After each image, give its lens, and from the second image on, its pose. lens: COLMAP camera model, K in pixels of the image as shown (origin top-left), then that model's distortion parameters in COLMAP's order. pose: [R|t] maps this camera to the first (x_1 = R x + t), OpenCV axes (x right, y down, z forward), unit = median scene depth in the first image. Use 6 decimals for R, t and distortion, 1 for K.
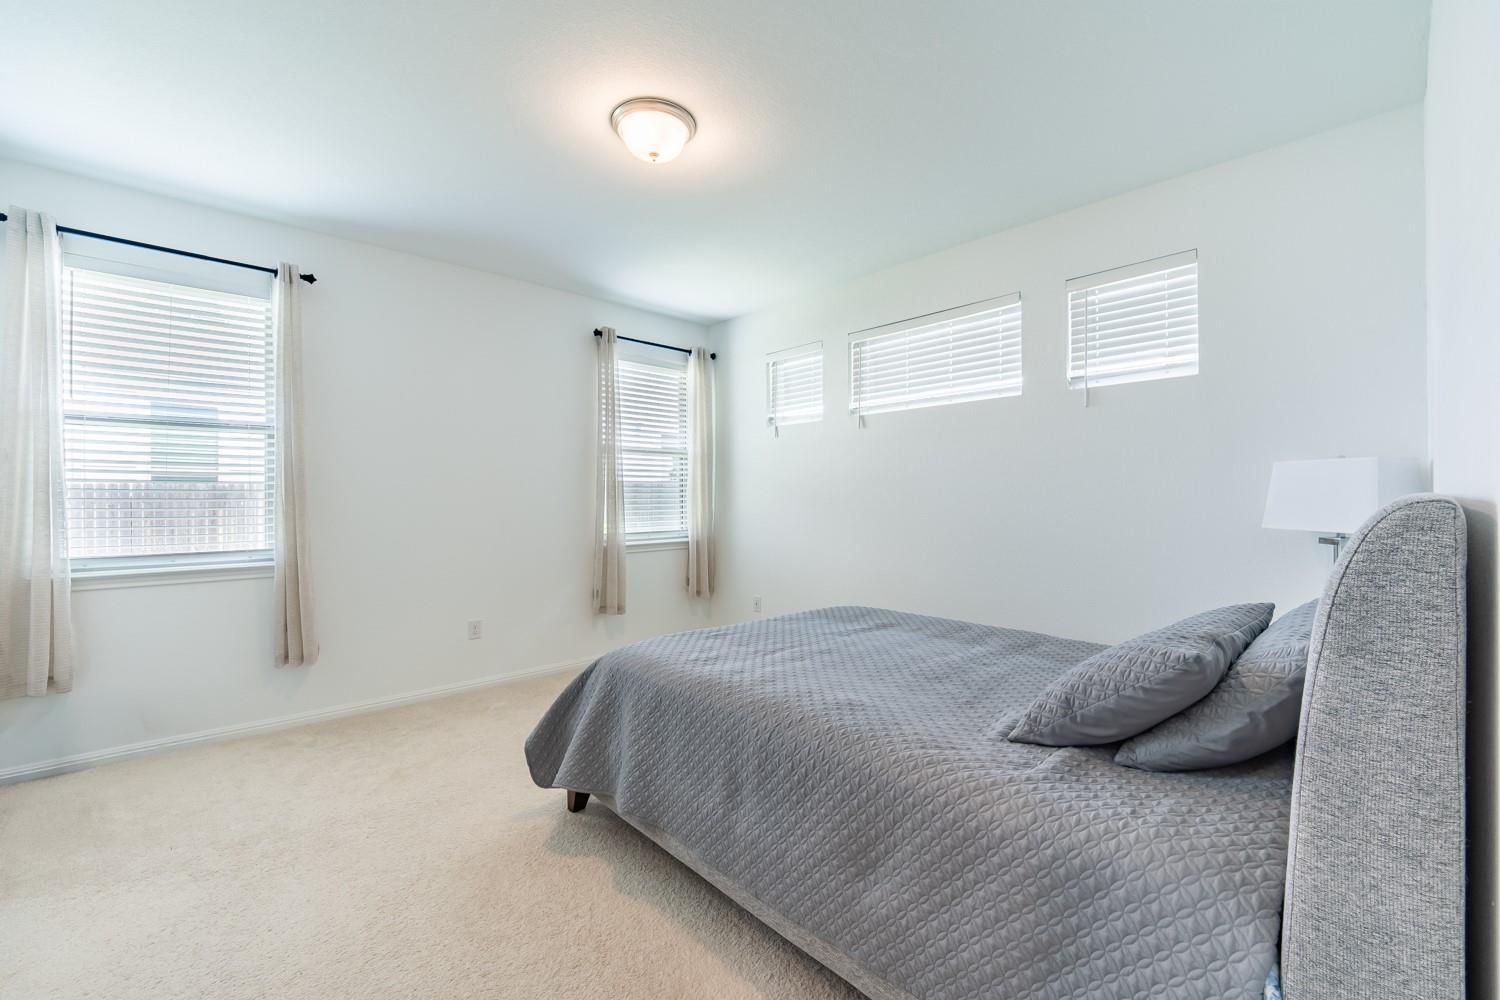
lens RADIAL K [[619.0, 0, 751.5], [0, 619.0, 498.6], [0, 0, 1]] dist [-0.008044, -0.002455]
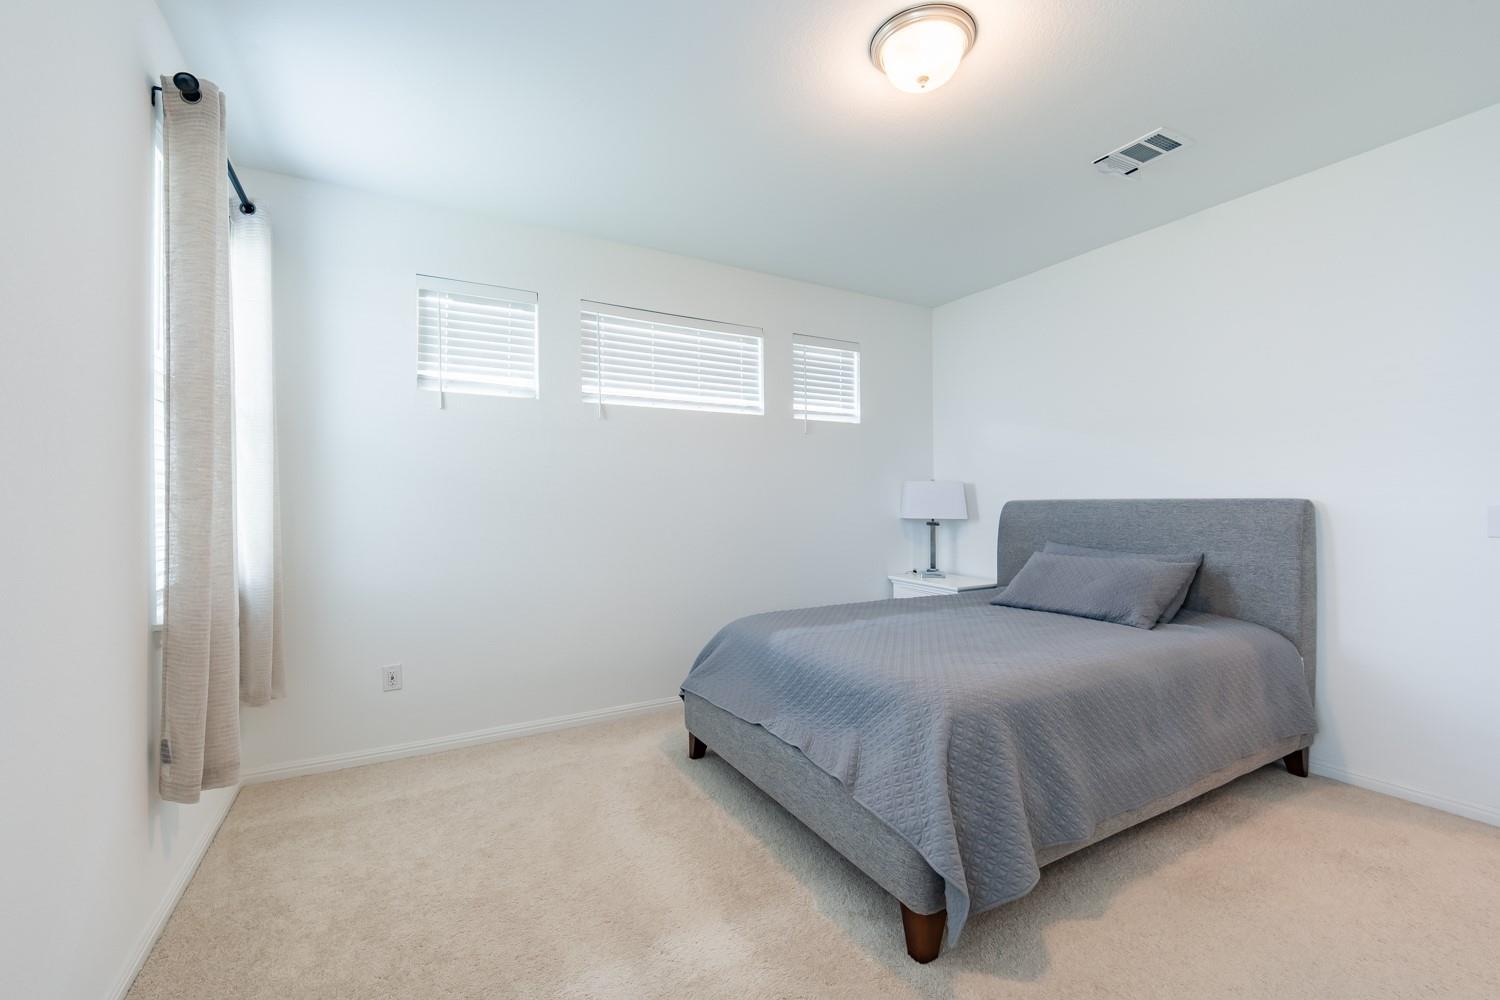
lens RADIAL K [[619.0, 0, 750.1], [0, 619.0, 499.6], [0, 0, 1]] dist [-0.008044, -0.002455]
pose [[0.204617, 0.003241, 0.978837, -0.699254], [0.008404, 0.999952, -0.005068, -0.000328], [-0.978806, 0.009263, 0.204580, 0.749309]]
